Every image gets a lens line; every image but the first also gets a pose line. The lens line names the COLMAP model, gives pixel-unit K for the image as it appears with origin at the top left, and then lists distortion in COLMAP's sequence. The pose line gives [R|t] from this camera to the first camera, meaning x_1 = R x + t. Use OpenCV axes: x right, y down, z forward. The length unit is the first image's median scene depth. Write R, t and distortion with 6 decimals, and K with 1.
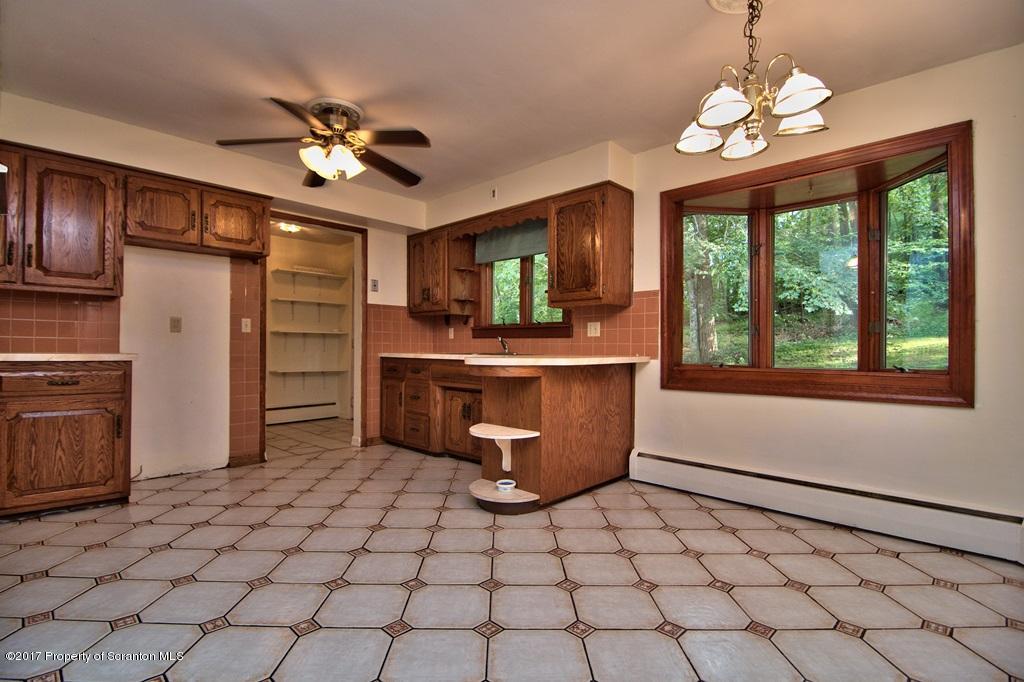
lens RADIAL K [[486.8, 0, 506.9], [0, 486.8, 347.6], [0, 0, 1]] dist [-0.001881, -0.000250]
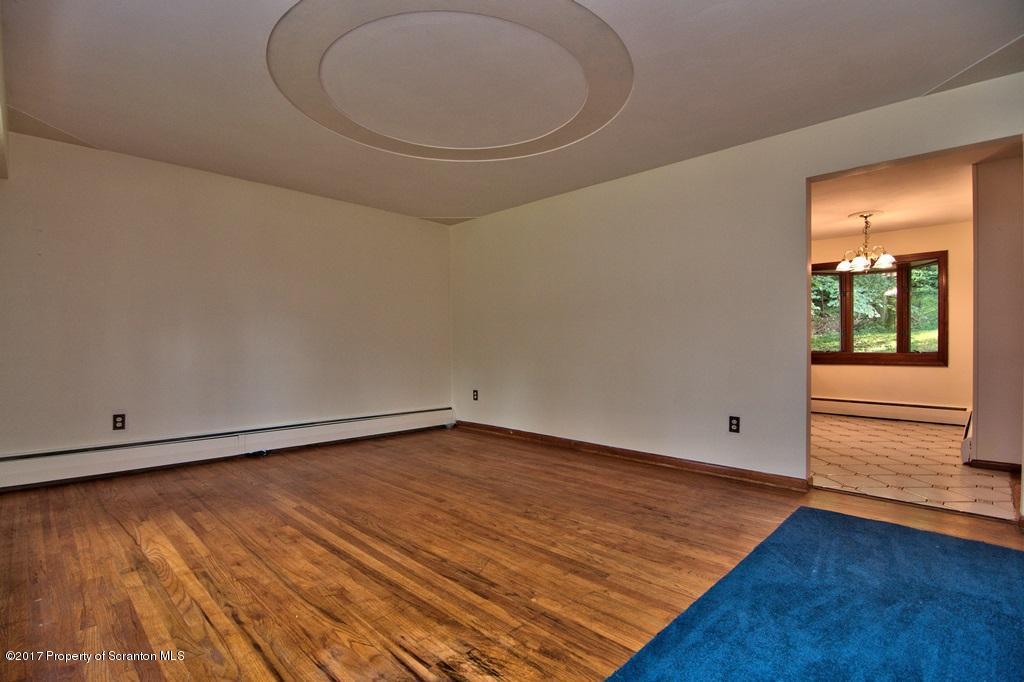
lens RADIAL K [[486.8, 0, 506.9], [0, 486.8, 347.6], [0, 0, 1]] dist [-0.001881, -0.000250]
pose [[0.999853, -0.010484, -0.013554, -0.919318], [0.010647, 0.999871, 0.011985, -0.019429], [0.013426, -0.012128, 0.999836, -1.107220]]
